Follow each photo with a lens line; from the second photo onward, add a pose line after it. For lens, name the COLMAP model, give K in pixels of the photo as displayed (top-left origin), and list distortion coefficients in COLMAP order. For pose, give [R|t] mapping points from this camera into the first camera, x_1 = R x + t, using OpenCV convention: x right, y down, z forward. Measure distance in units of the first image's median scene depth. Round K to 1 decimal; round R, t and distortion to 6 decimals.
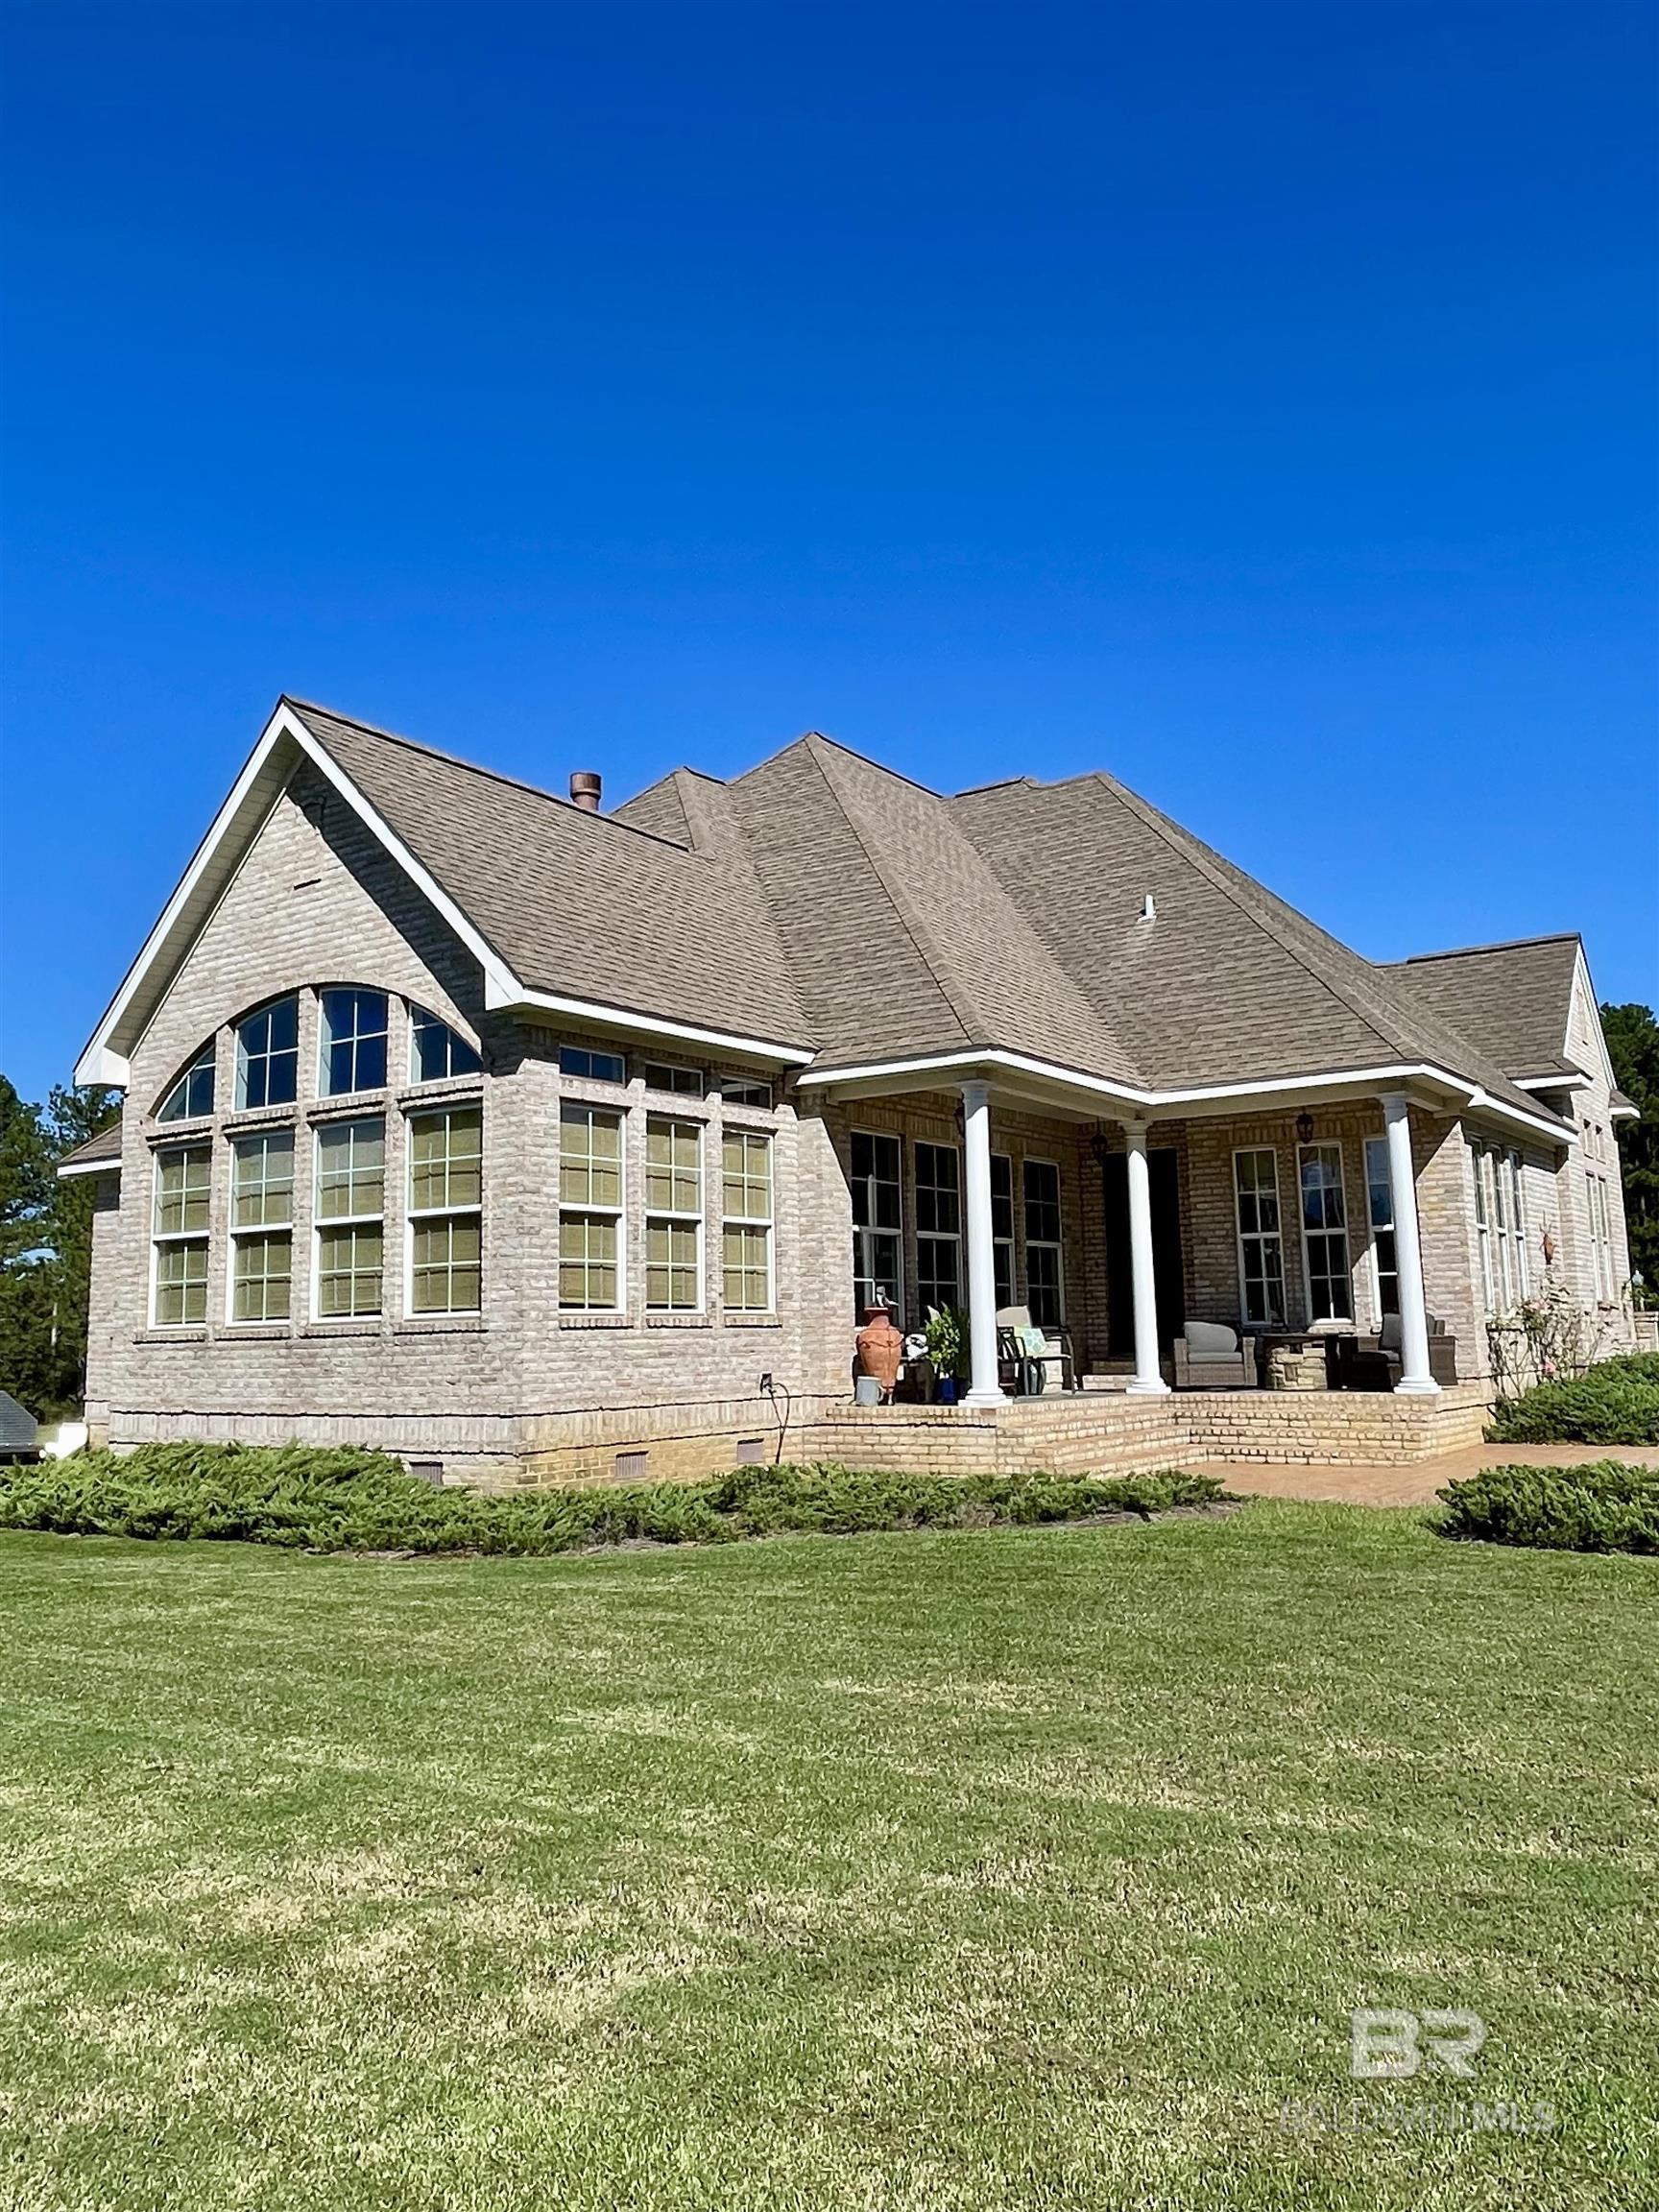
lens RADIAL K [[1613.3, 0, 831.2], [0, 1613.3, 1102.3], [0, 0, 1]] dist [0.003191, 0.014389]
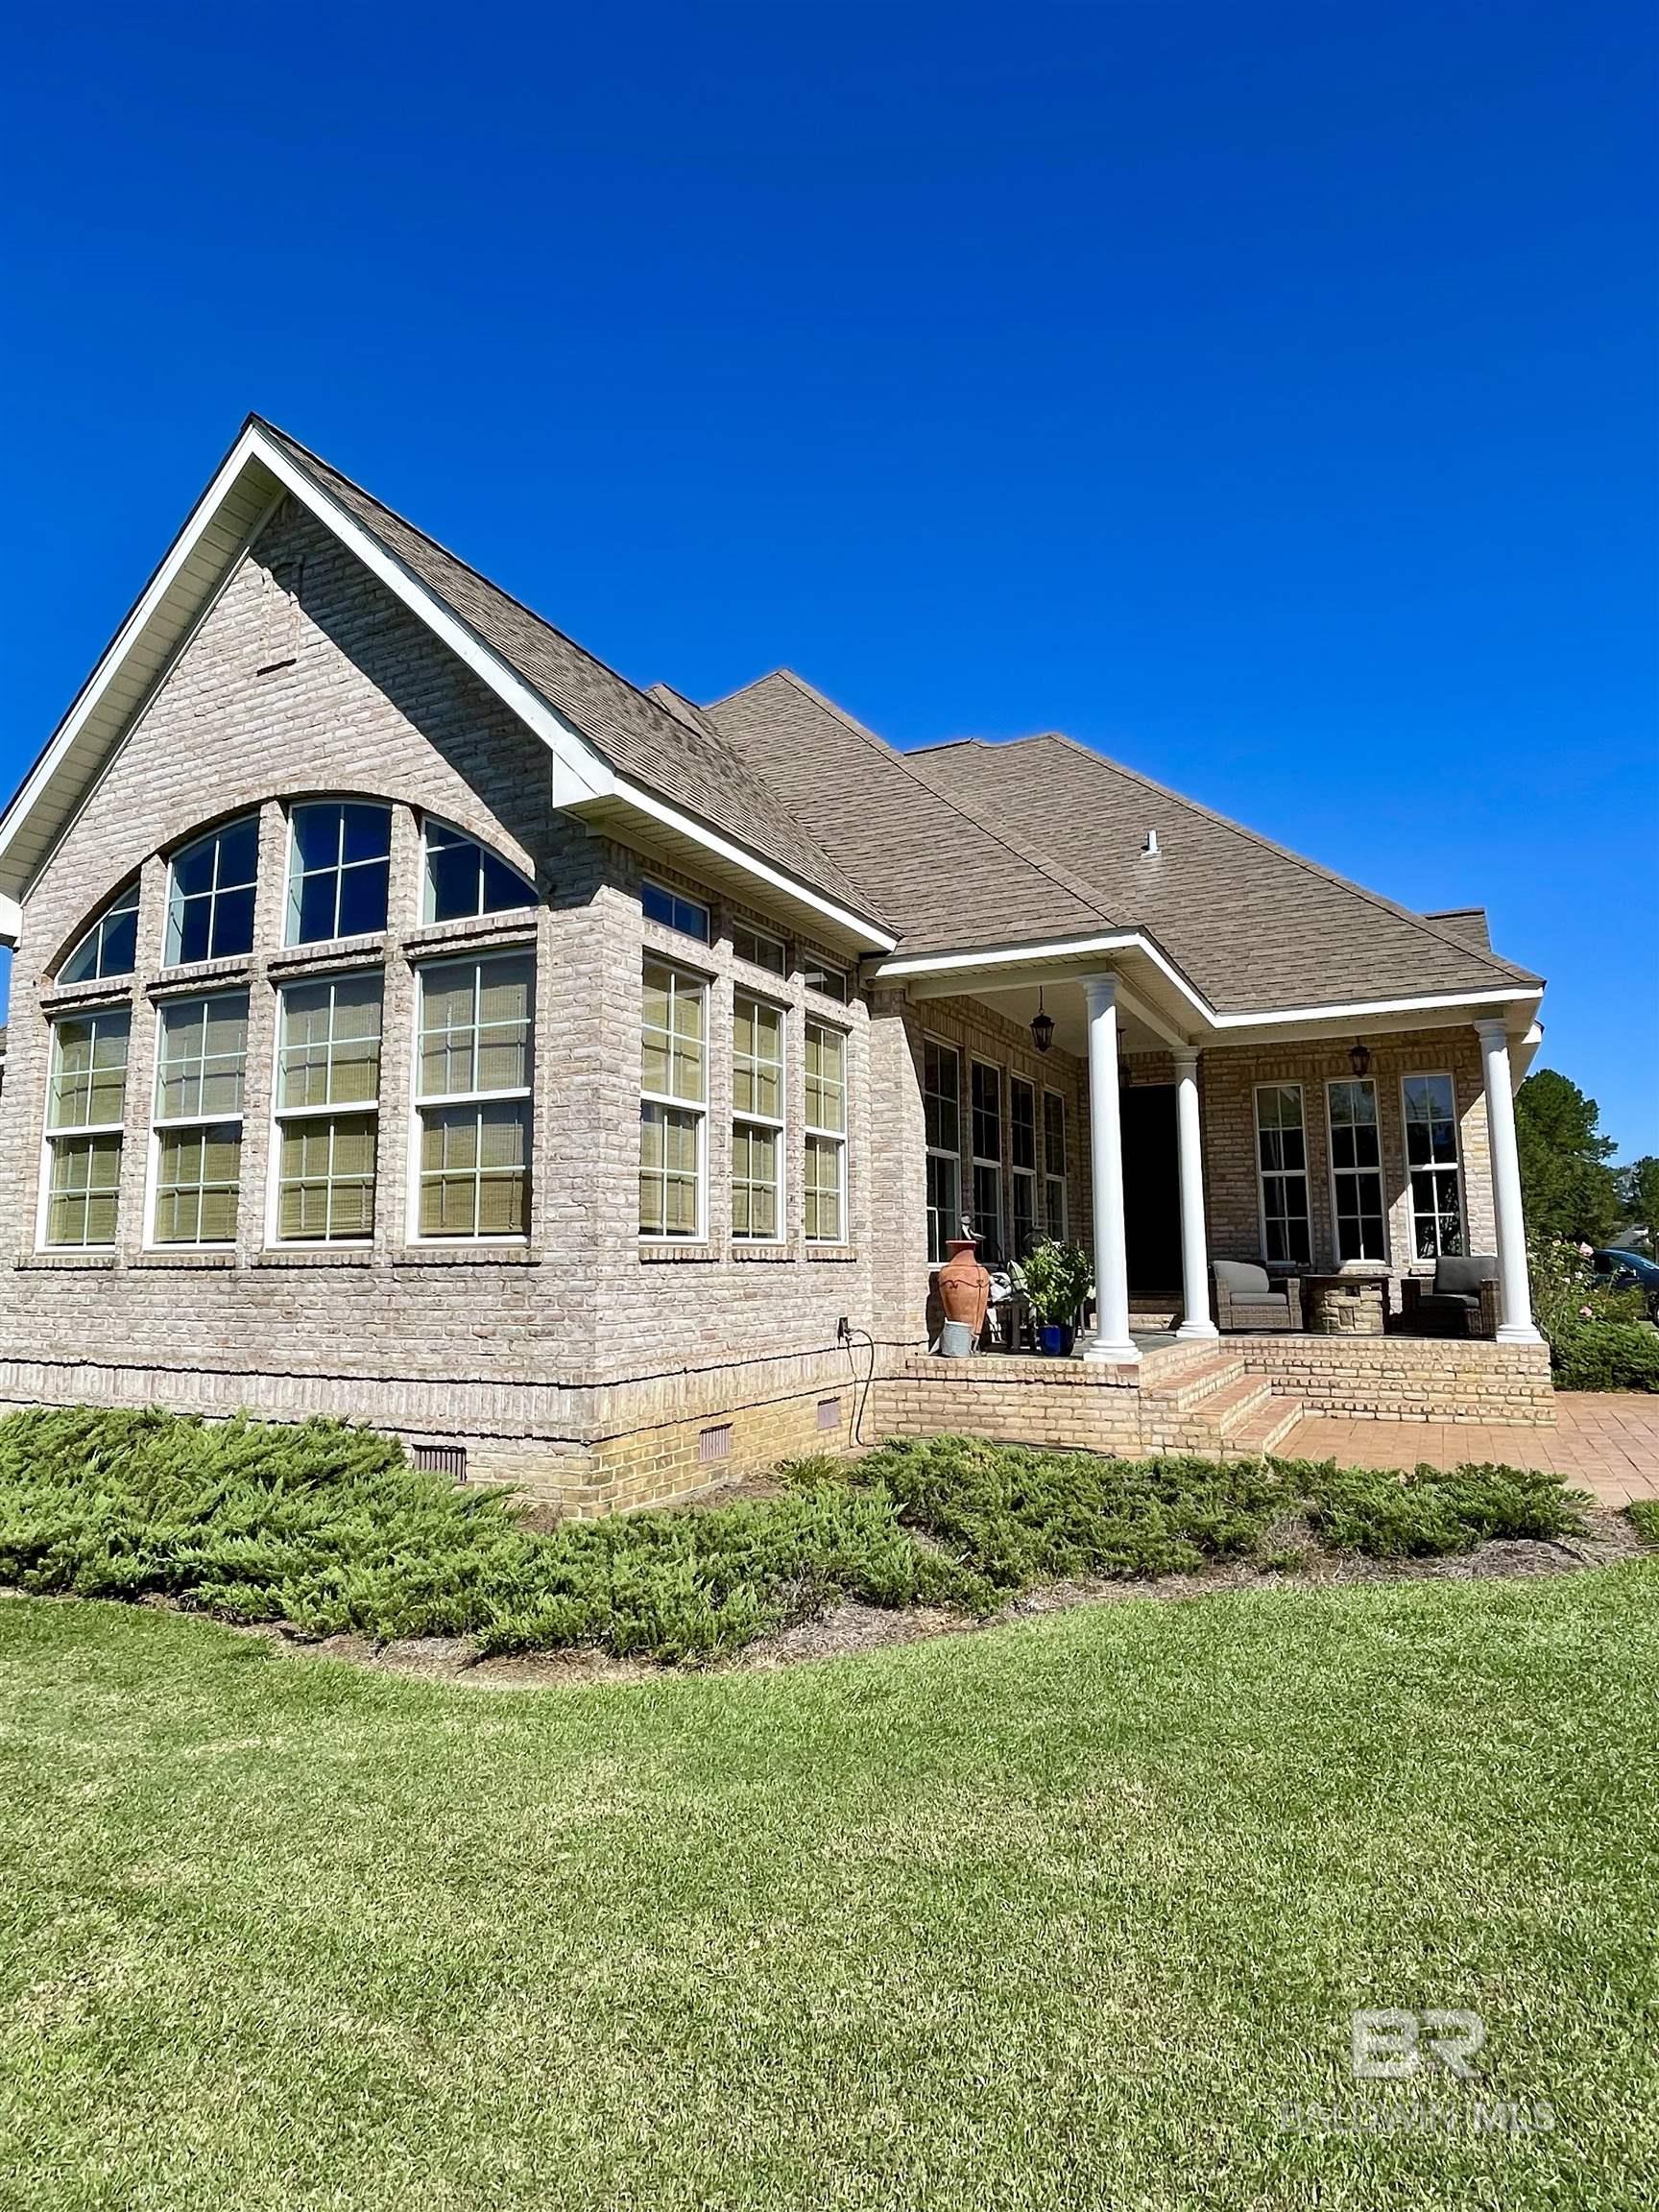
lens RADIAL K [[1220.9, 0, 831.5], [0, 1220.9, 1106.8], [0, 0, 1]] dist [-0.004582, -0.008036]
pose [[0.987682, 0.034168, 0.152696, -0.146826], [-0.036799, 0.999218, 0.014440, 0.051929], [-0.152083, -0.019881, 0.988168, 0.390372]]
